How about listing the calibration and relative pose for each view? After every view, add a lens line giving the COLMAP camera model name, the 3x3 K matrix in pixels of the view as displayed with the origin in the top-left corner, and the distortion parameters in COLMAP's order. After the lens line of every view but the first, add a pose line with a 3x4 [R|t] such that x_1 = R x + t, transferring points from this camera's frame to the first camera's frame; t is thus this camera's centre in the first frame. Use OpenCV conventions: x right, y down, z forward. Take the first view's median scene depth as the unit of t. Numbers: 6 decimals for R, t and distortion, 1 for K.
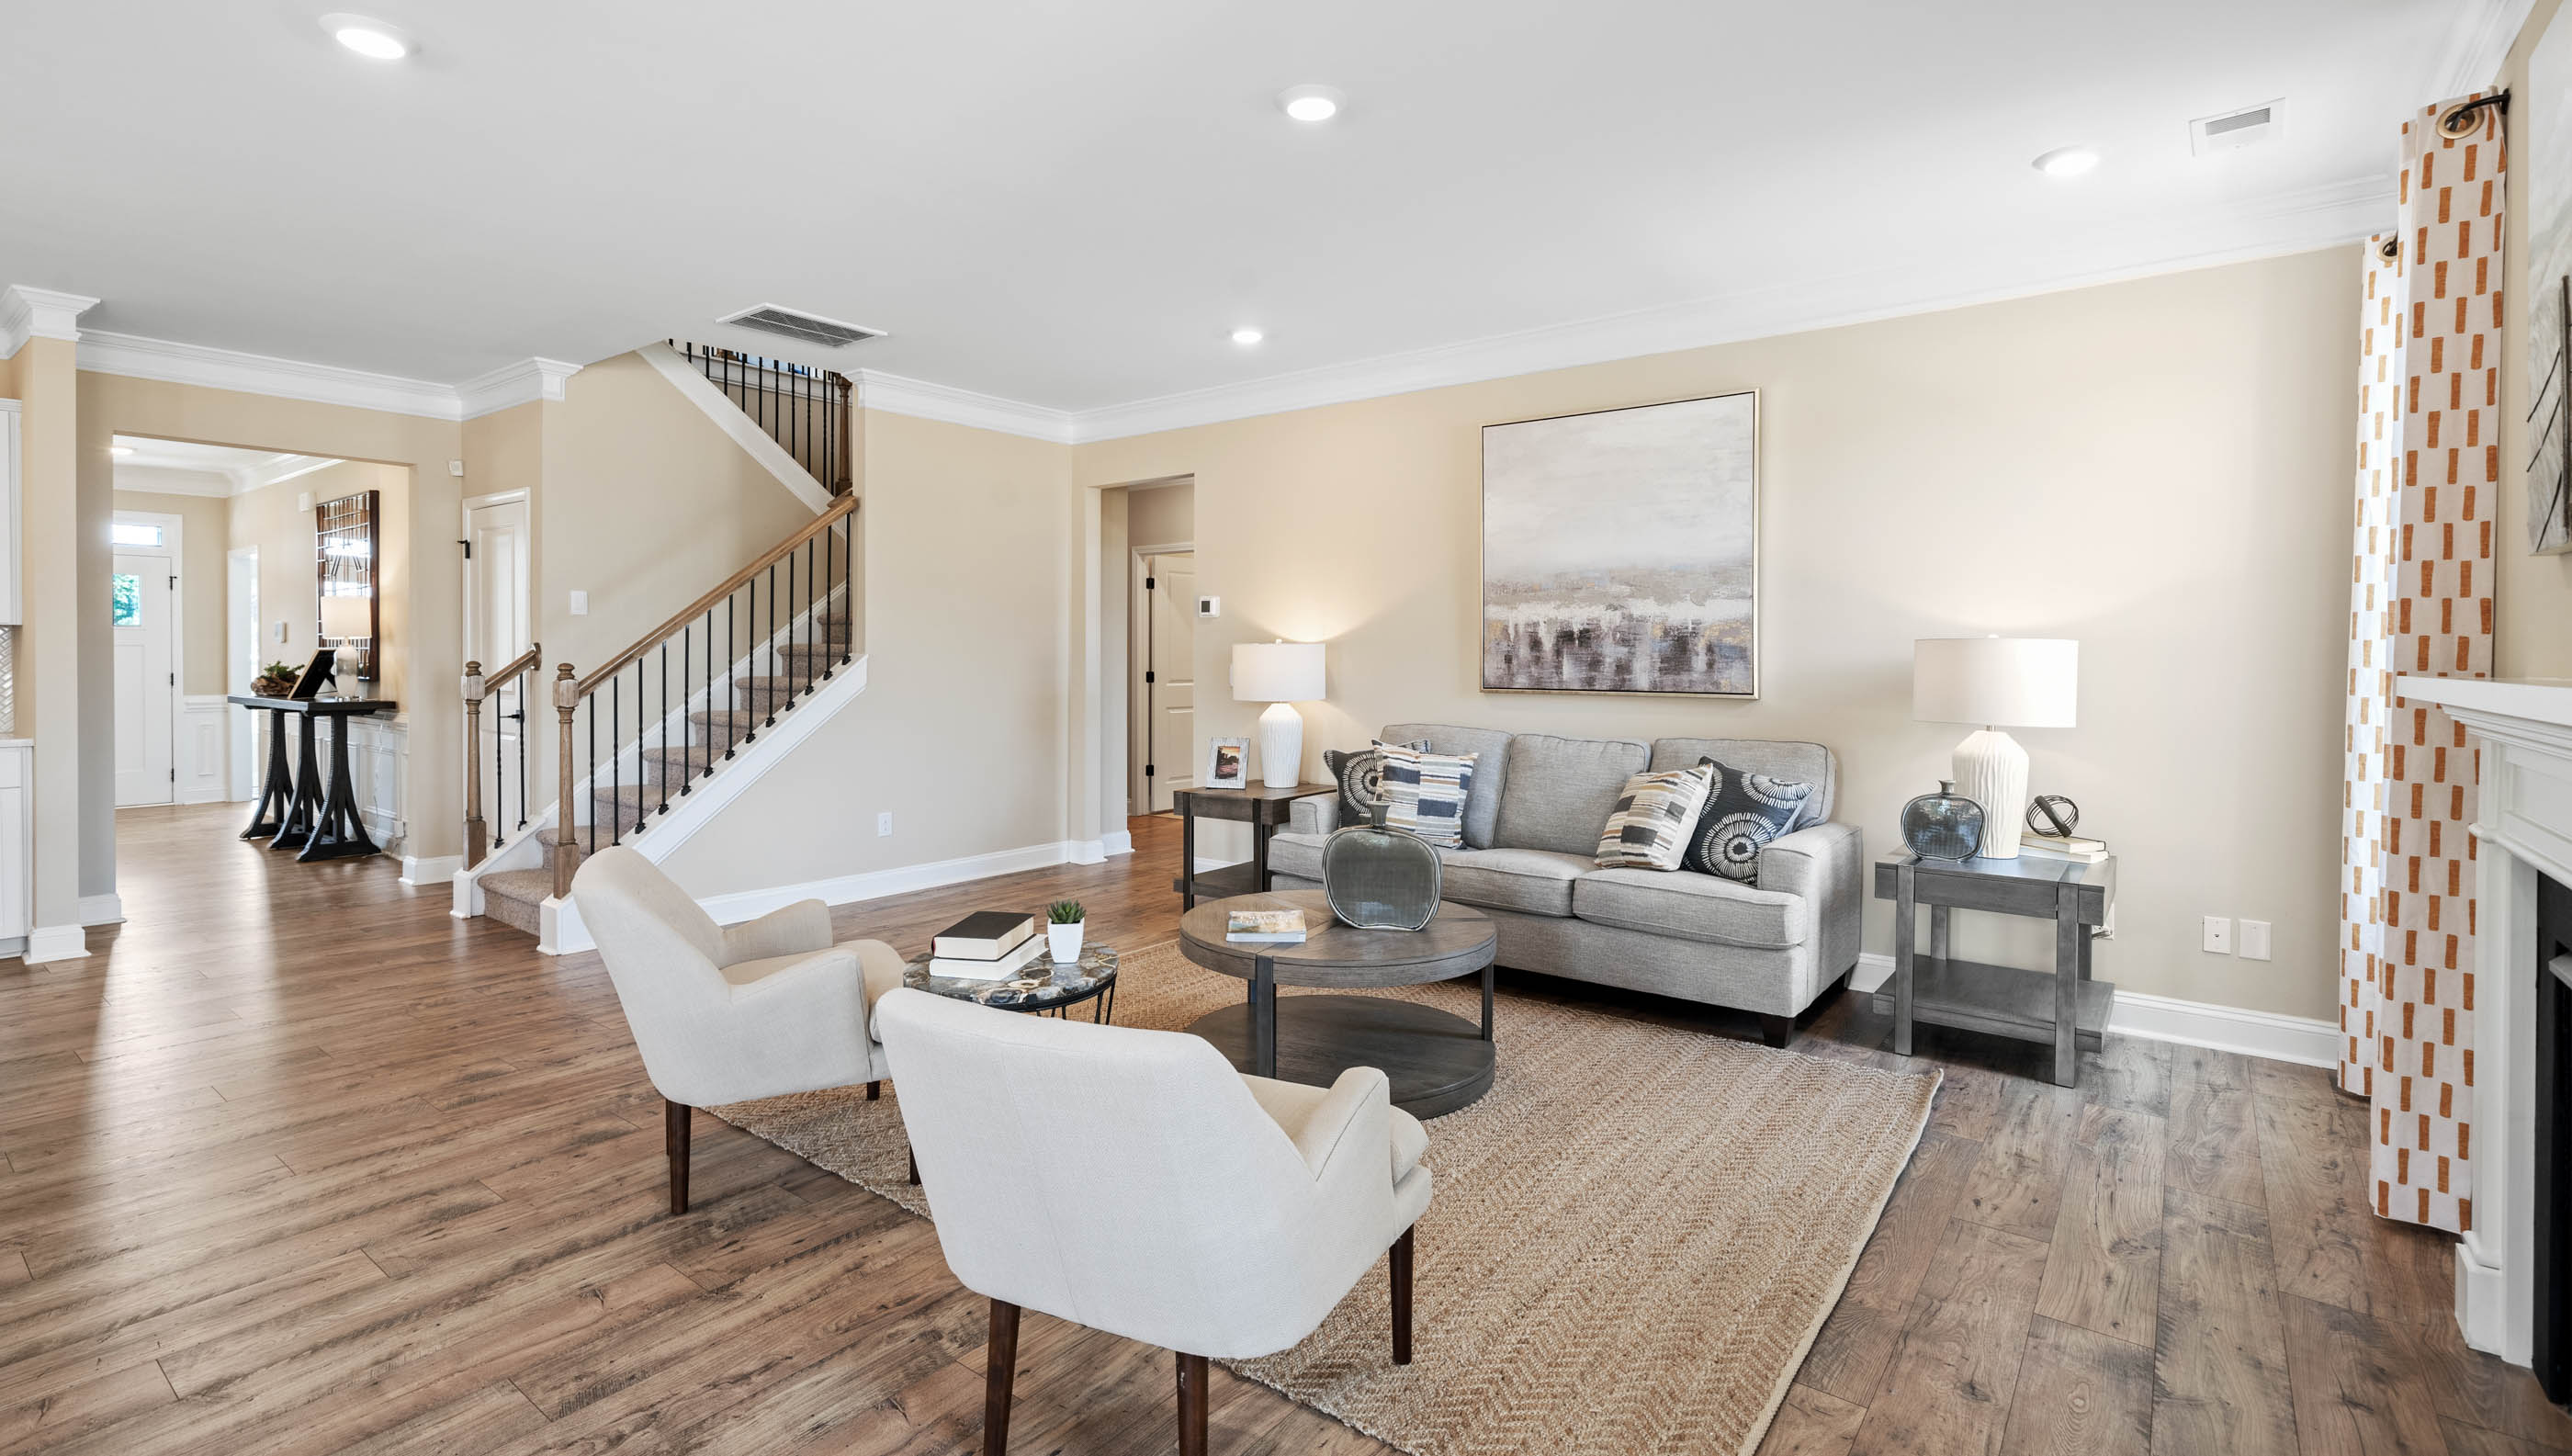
lens RADIAL K [[1165.9, 0, 1292.8], [0, 1165.9, 663.0], [0, 0, 1]] dist [-0.001846, -0.000061]
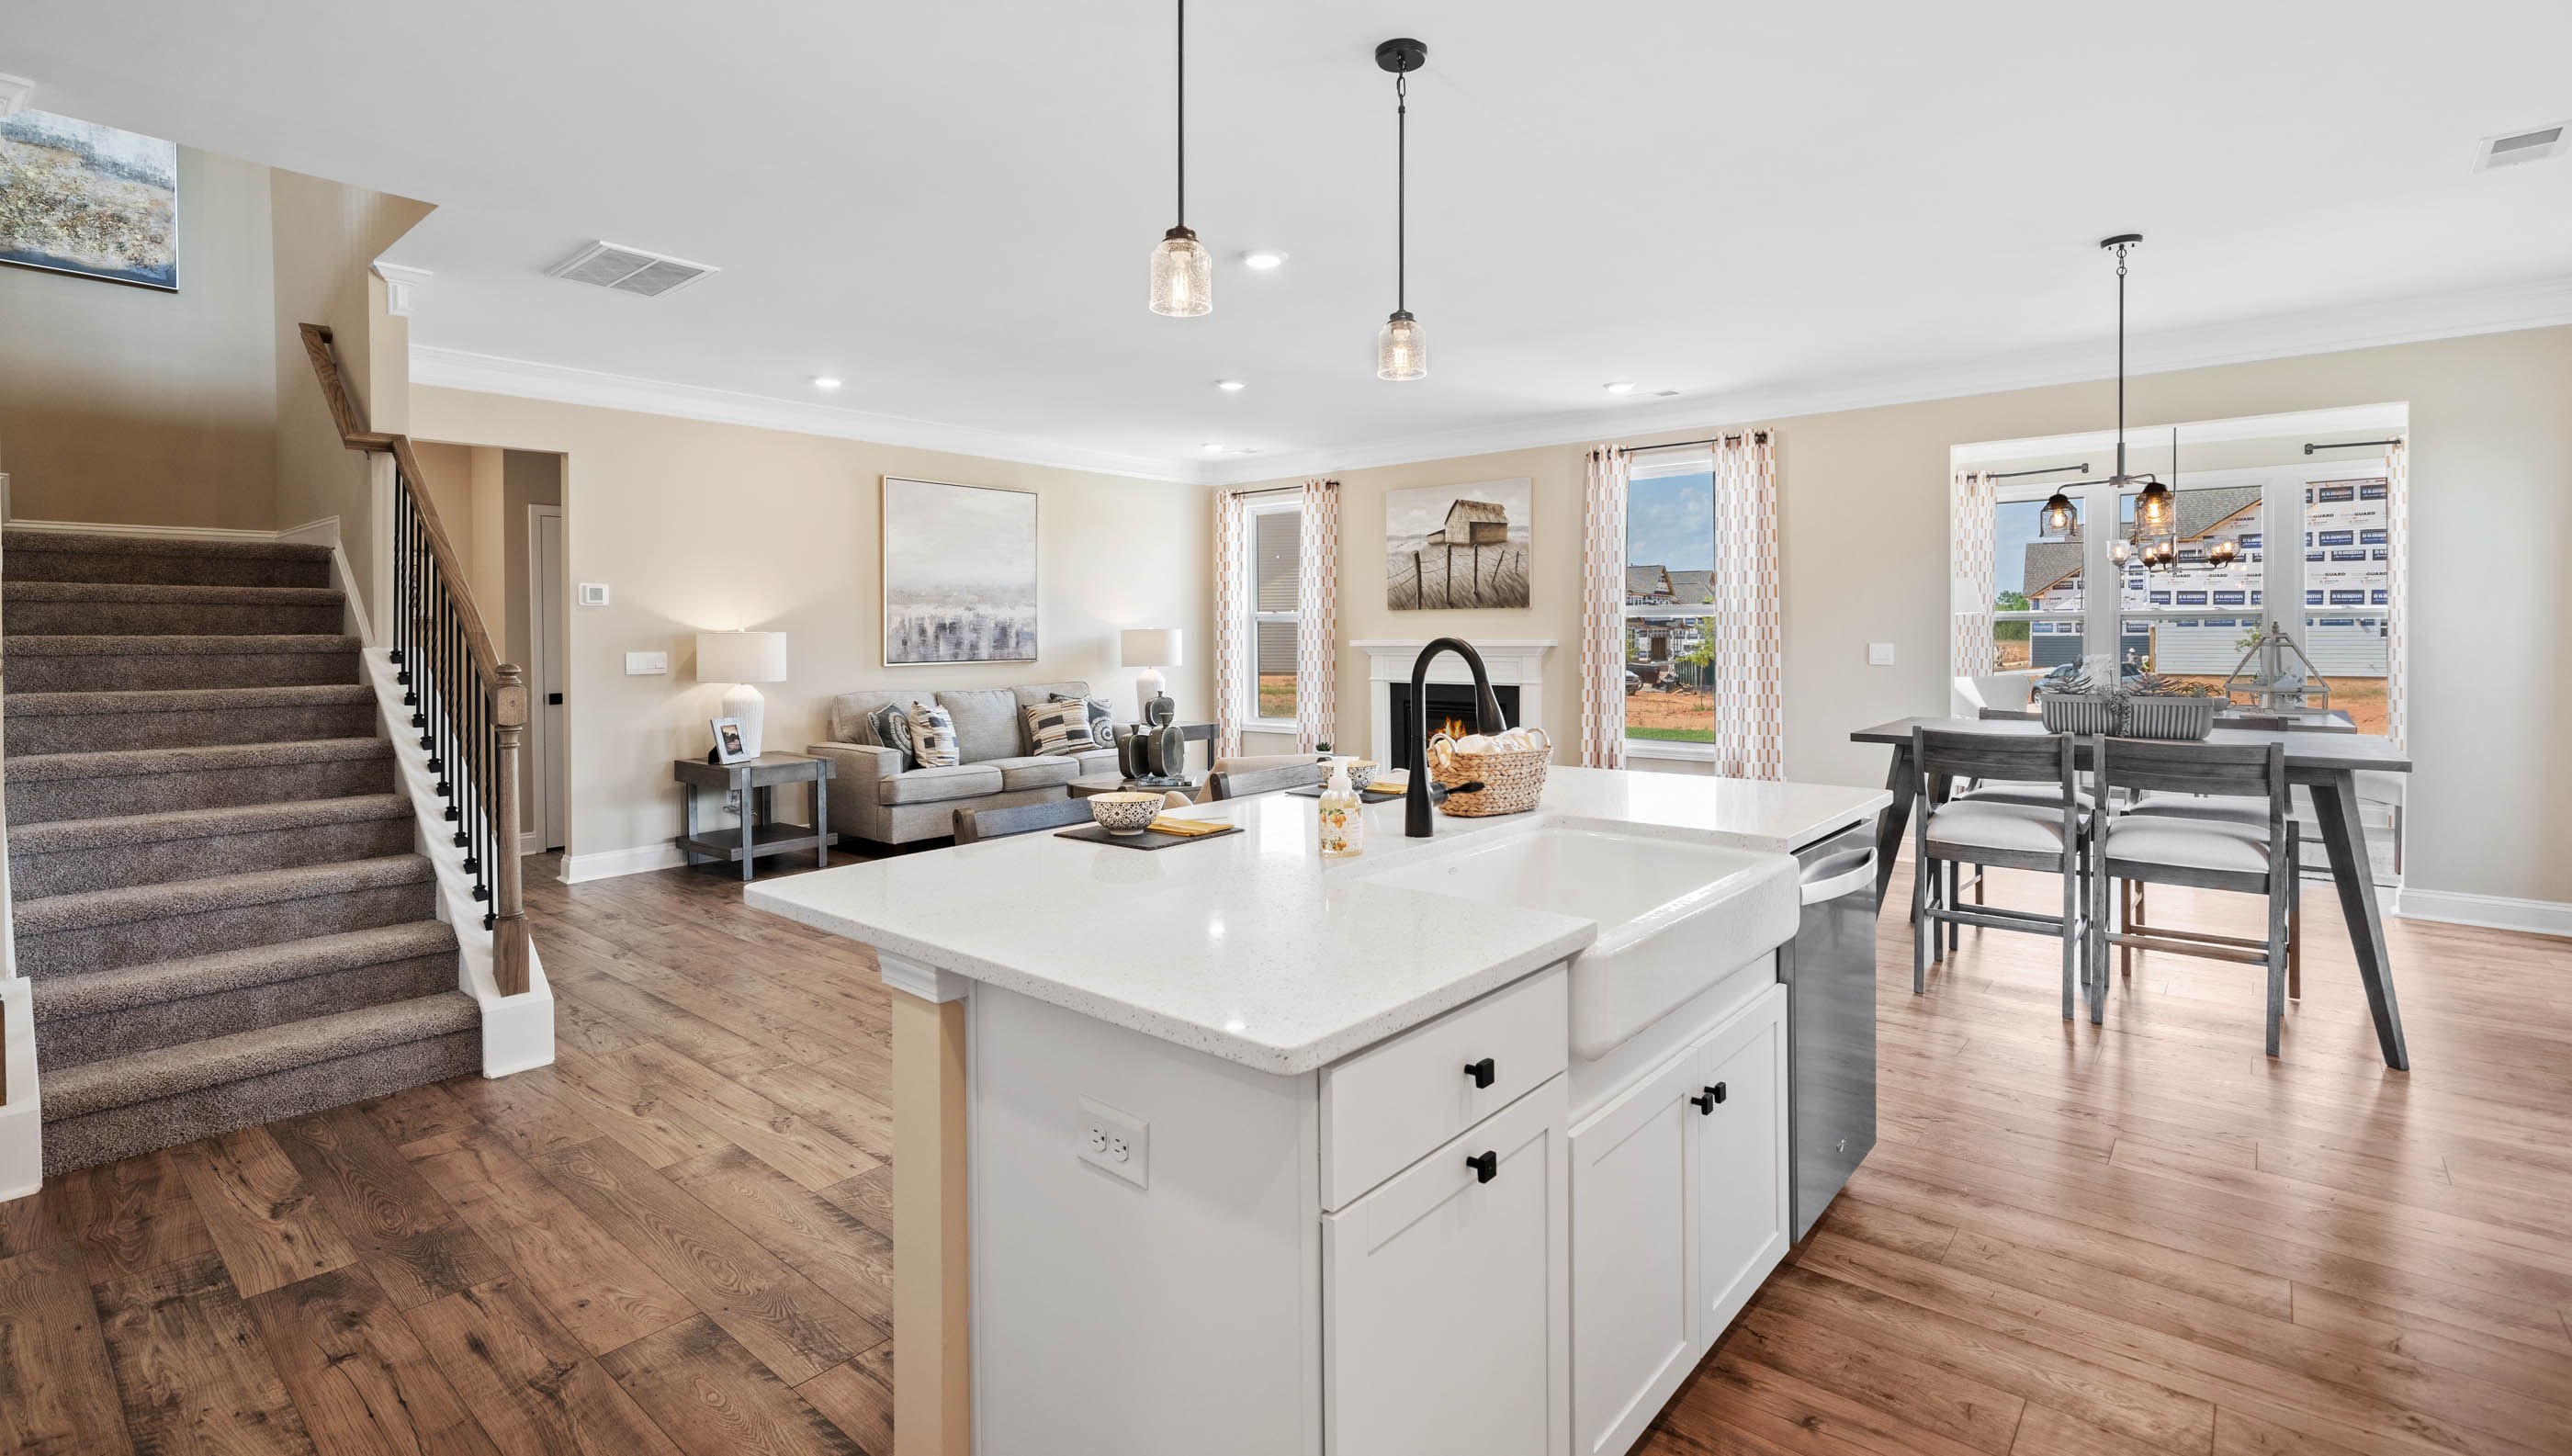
lens RADIAL K [[1155.3, 0, 1276.6], [0, 1155.3, 647.5], [0, 0, 1]] dist [-0.001496, 0.000872]
pose [[0.056433, -0.017953, 0.998245, -1.296504], [0.014075, 0.999753, 0.017185, -0.015977], [-0.998307, 0.013081, 0.056671, 0.486693]]
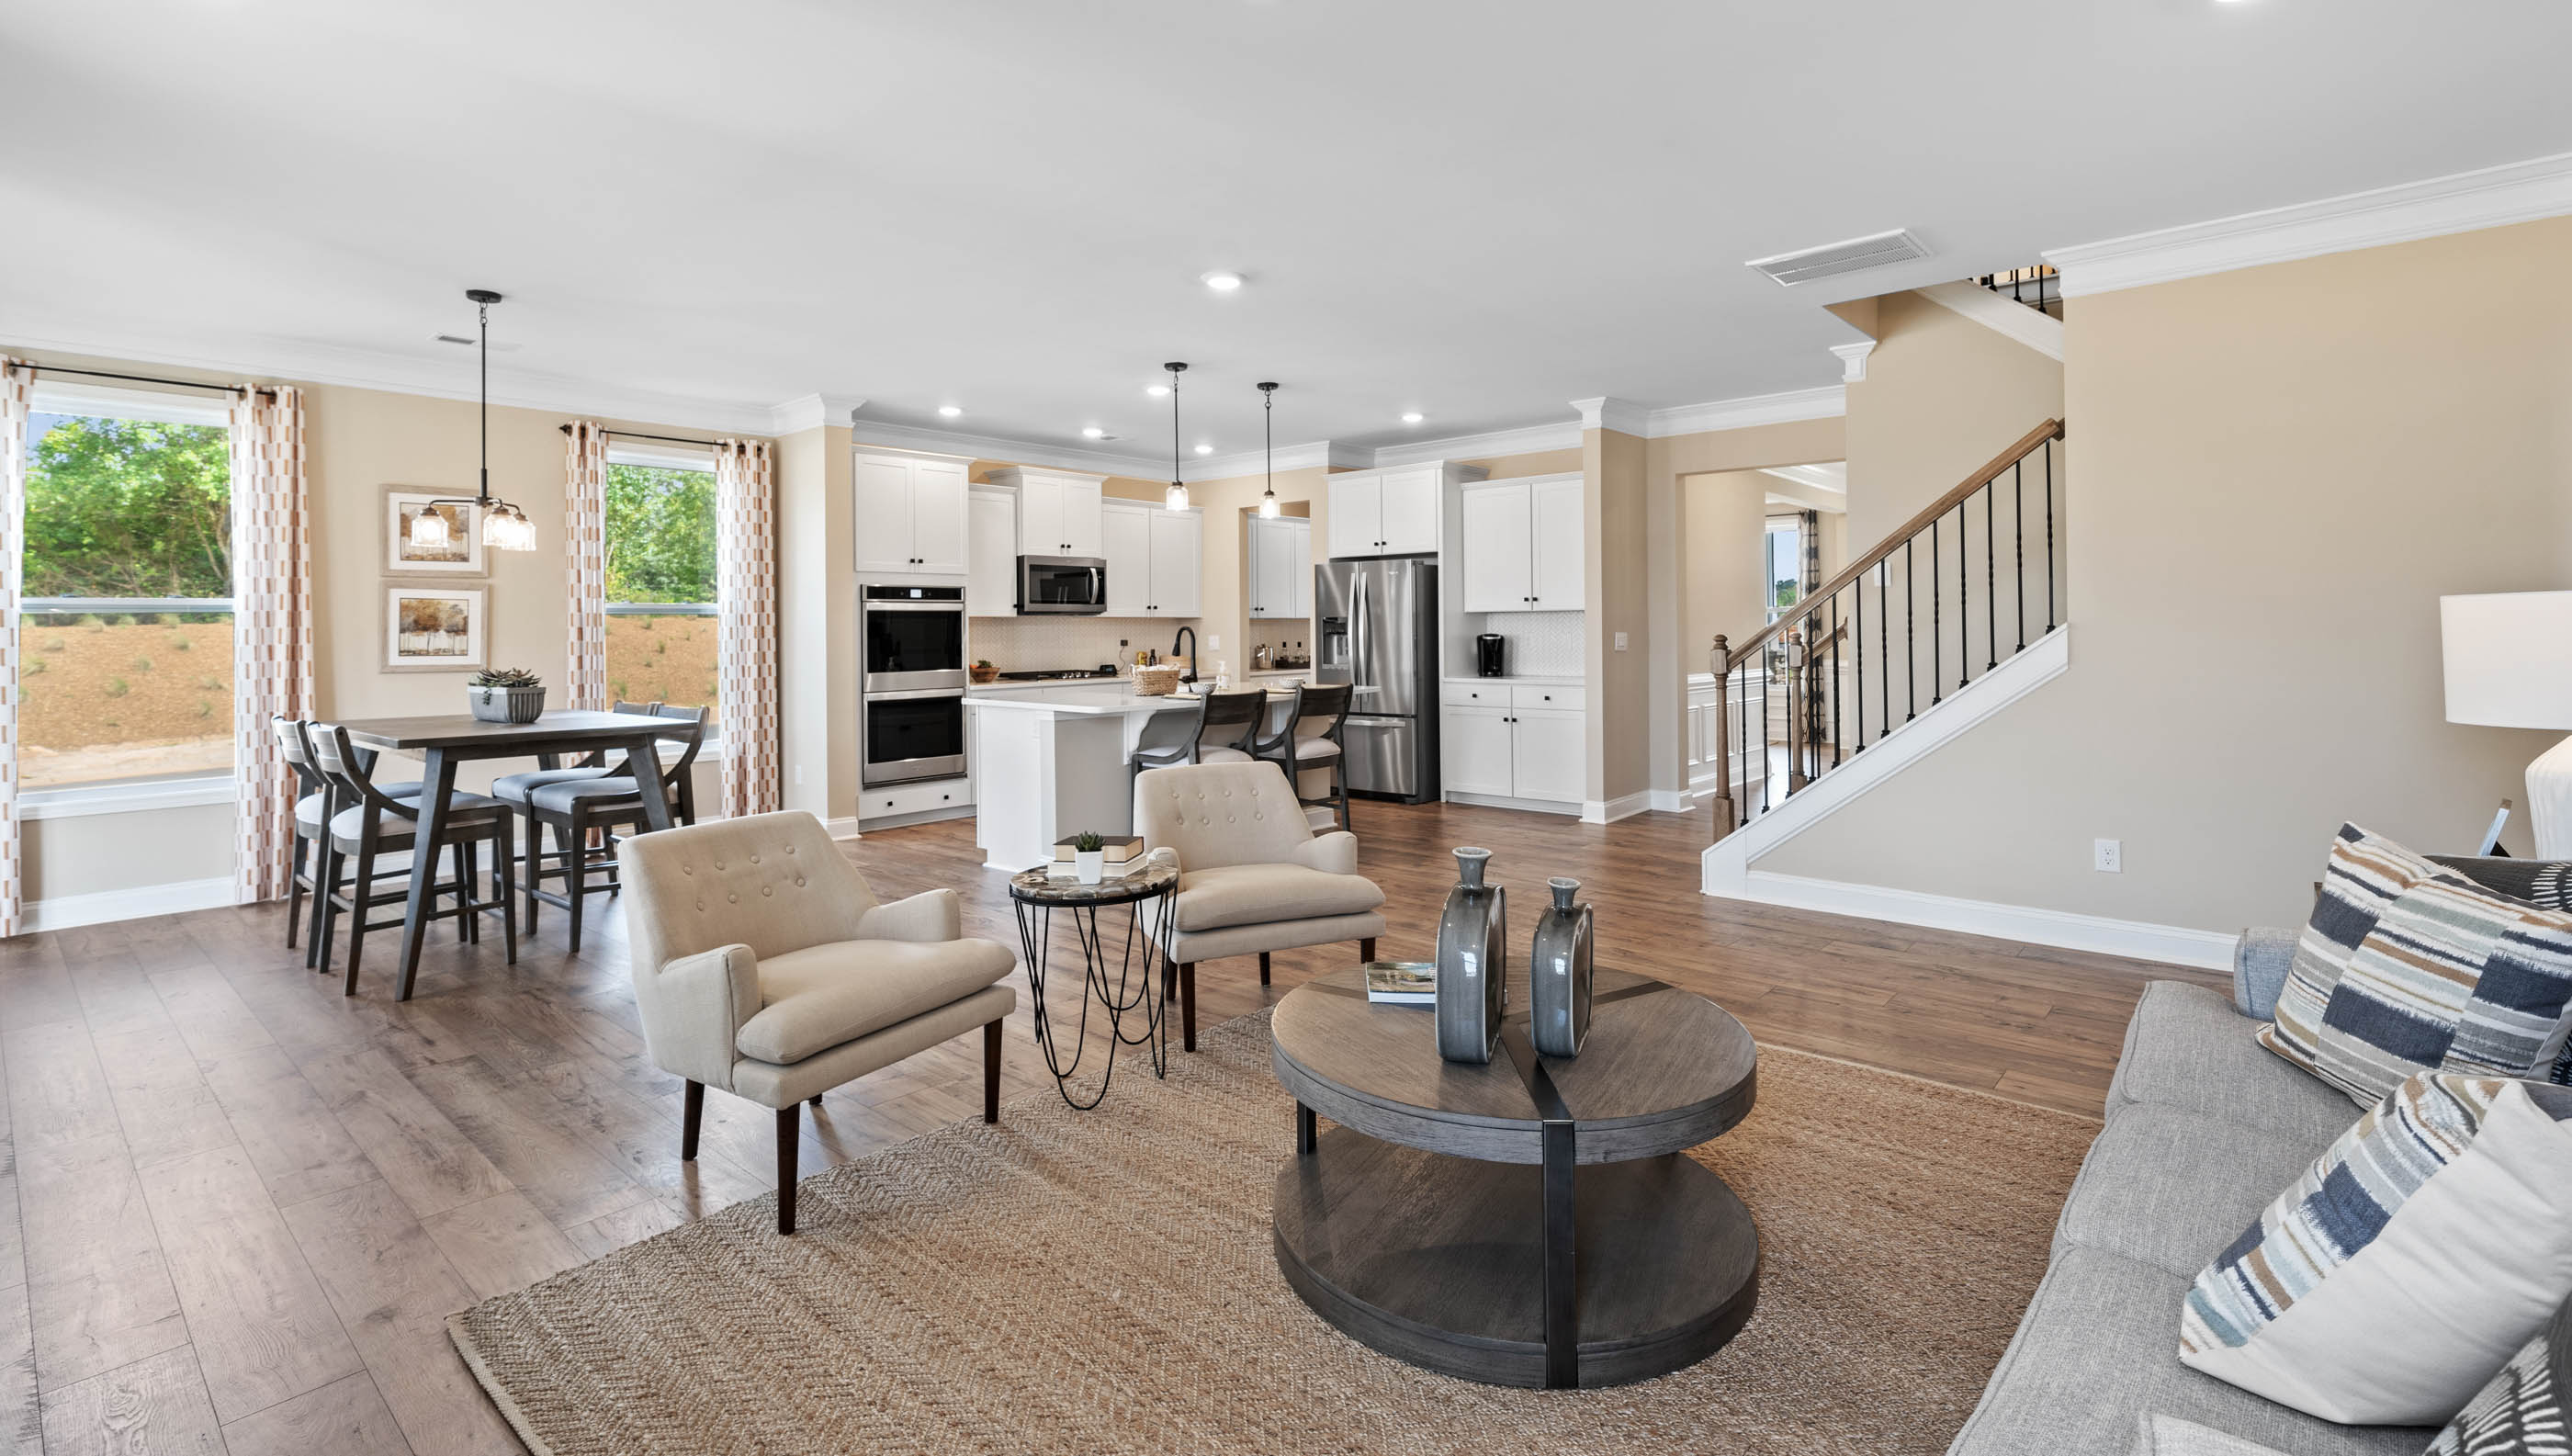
lens RADIAL K [[1173.2, 0, 1262.6], [0, 1173.2, 610.4], [0, 0, 1]] dist [-0.000182, -0.000278]
pose [[-0.084008, -0.019574, -0.996273, 0.512010], [0.003048, 0.999797, -0.019900, -0.001502], [0.996460, -0.004708, -0.083931, 0.650120]]
